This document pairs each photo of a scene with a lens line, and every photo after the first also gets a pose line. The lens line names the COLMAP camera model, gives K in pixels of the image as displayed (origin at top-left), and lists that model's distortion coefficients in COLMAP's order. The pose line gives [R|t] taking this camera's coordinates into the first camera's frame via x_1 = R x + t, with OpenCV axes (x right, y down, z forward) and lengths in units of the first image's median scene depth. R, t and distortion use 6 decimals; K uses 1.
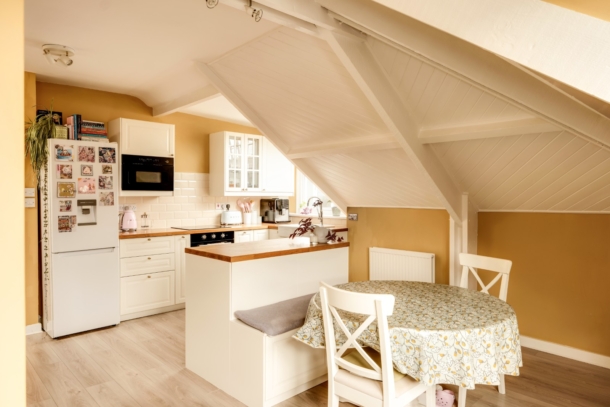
lens RADIAL K [[405.1, 0, 305.0], [0, 405.1, 203.5], [0, 0, 1]] dist [-0.001340, 0.000316]
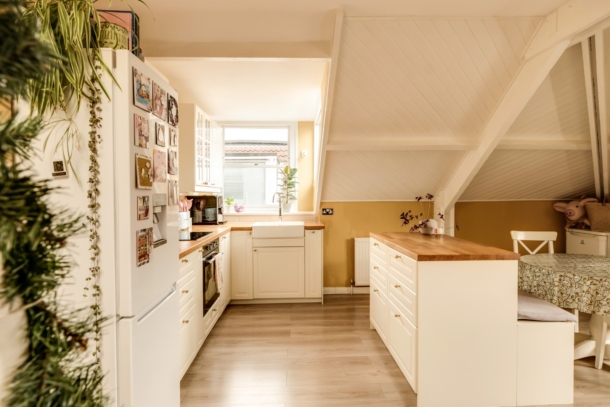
lens RADIAL K [[342.7, 0, 309.0], [0, 342.7, 200.4], [0, 0, 1]] dist [-0.004663, 0.000049]
pose [[0.654069, -0.016168, 0.756262, -0.708161], [0.020524, 0.999783, 0.003623, 0.000339], [-0.756156, 0.013151, 0.654259, 0.565145]]
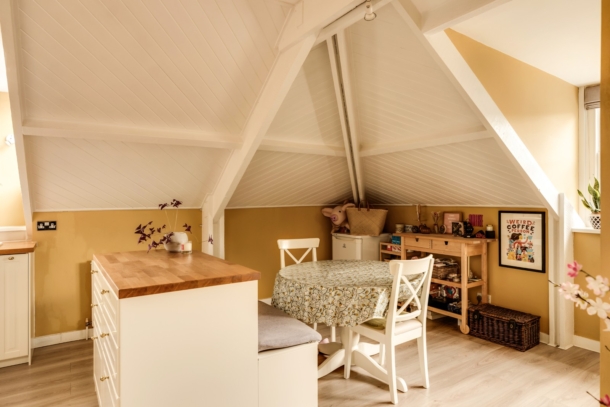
lens RADIAL K [[374.4, 0, 315.9], [0, 374.4, 198.8], [0, 0, 1]] dist [-0.003041, -0.000359]
pose [[0.155858, -0.001225, 0.987779, -0.567106], [0.026934, 0.999633, -0.003010, 0.000891], [-0.987412, 0.027074, 0.155834, 0.519762]]
